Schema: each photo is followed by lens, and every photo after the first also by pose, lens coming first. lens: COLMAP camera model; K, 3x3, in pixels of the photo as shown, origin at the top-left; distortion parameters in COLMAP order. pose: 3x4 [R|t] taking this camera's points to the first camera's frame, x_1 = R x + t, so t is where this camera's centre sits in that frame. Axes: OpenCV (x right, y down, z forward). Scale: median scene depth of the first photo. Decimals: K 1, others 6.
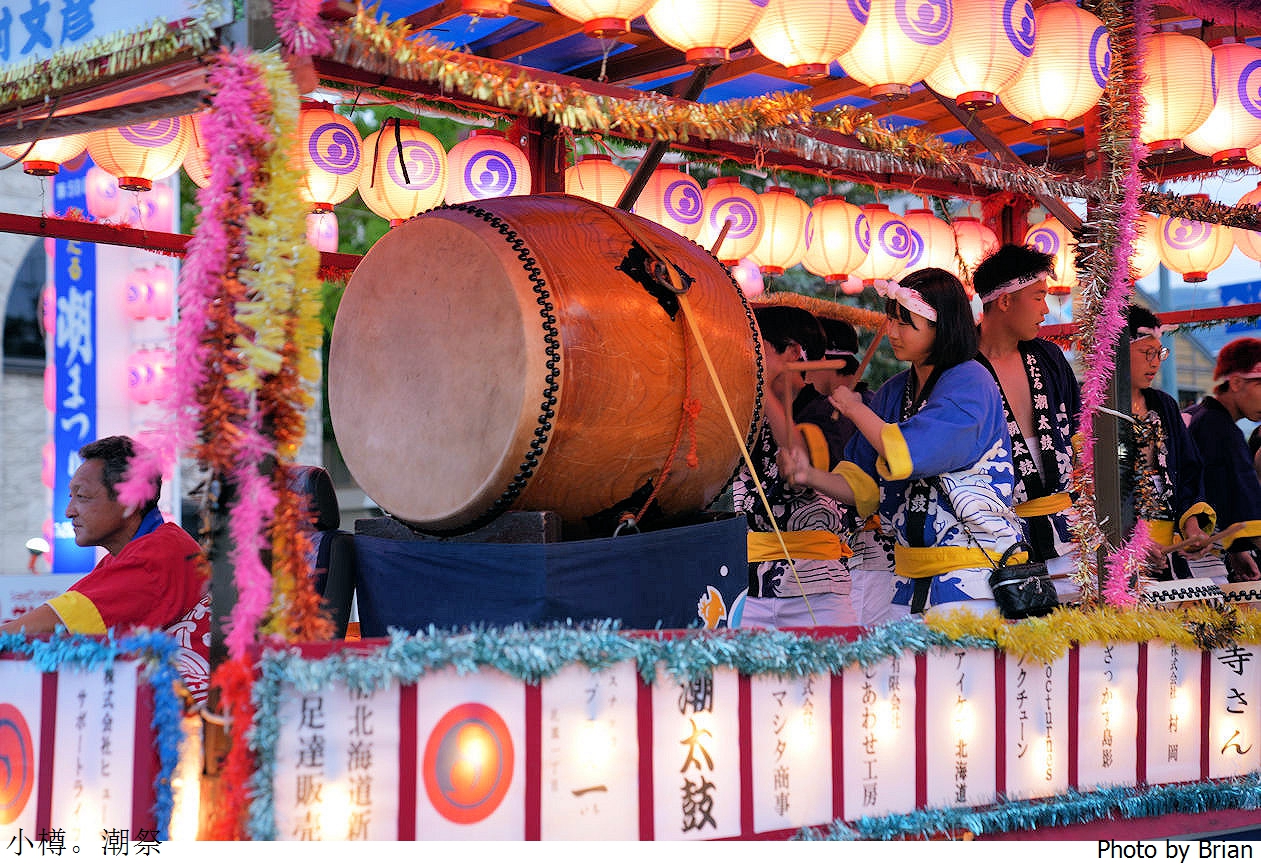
lens RADIAL K [[2156.6, 0, 630.6], [0, 2156.6, 430.8], [0, 0, 1]] dist [0.154868, 0.000000]
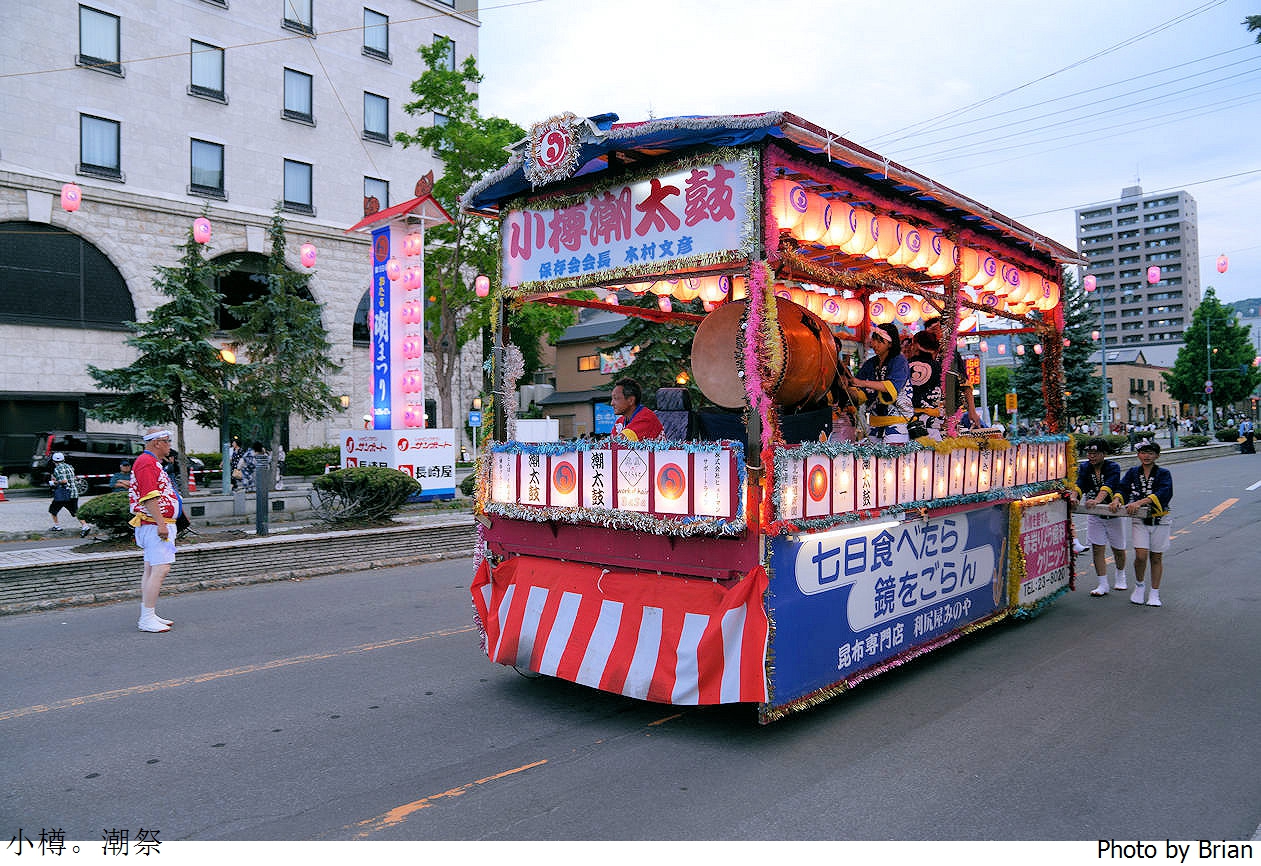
lens RADIAL K [[925.6, 0, 627.9], [0, 925.6, 419.8], [0, 0, 1]] dist [-0.093181, 0.082004]
pose [[0.998763, 0.003334, 0.049607, -0.342149], [-0.006175, 0.998343, 0.057217, -0.013940], [-0.049334, -0.057453, 0.997129, -0.280197]]
